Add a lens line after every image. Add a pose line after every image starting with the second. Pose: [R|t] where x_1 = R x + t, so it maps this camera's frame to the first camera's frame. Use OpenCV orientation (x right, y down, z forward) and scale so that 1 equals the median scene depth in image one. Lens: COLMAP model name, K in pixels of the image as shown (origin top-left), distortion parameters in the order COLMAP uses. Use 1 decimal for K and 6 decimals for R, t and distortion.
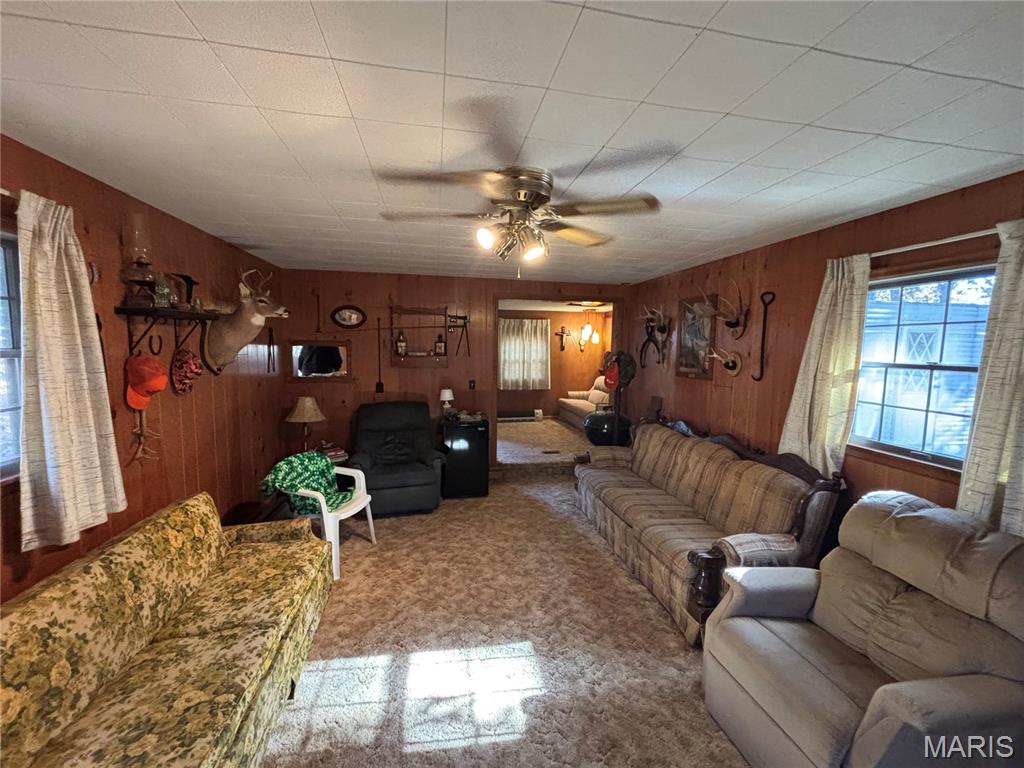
lens RADIAL K [[411.9, 0, 516.9], [0, 411.9, 383.5], [0, 0, 1]] dist [0.000689, 0.000053]
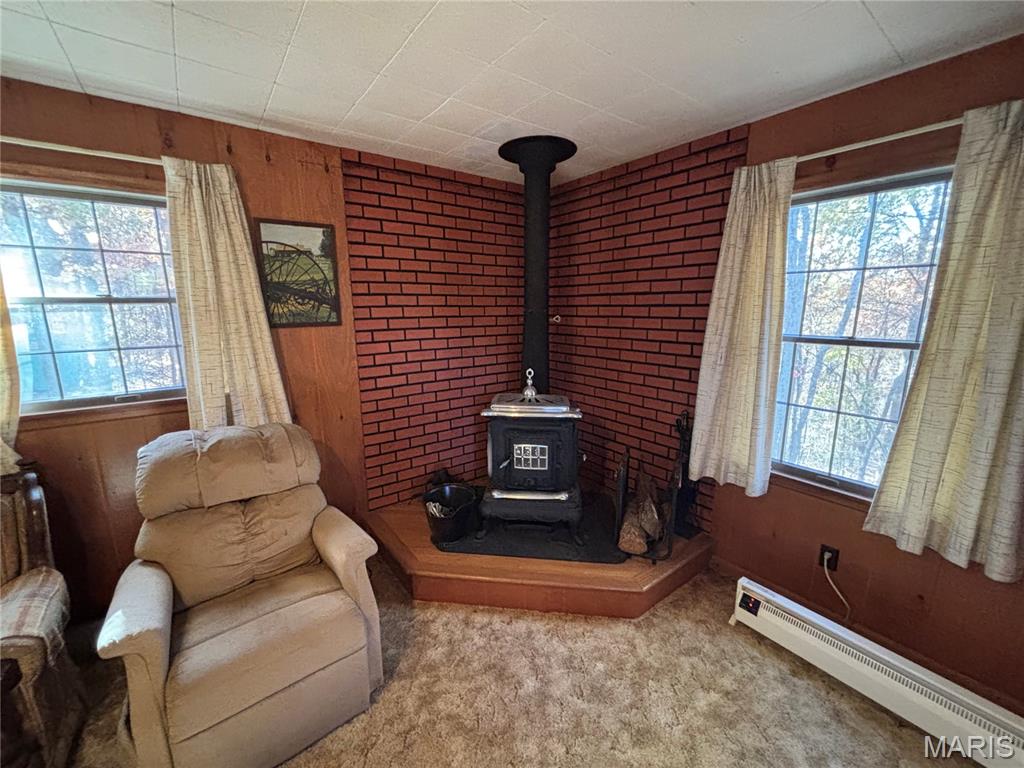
lens RADIAL K [[411.9, 0, 516.9], [0, 411.9, 383.5], [0, 0, 1]] dist [0.000689, 0.000053]
pose [[-0.447849, -0.181601, 0.875472, -0.207639], [0.078787, 0.967332, 0.240959, -0.010465], [-0.890631, 0.176889, -0.418911, 0.602606]]
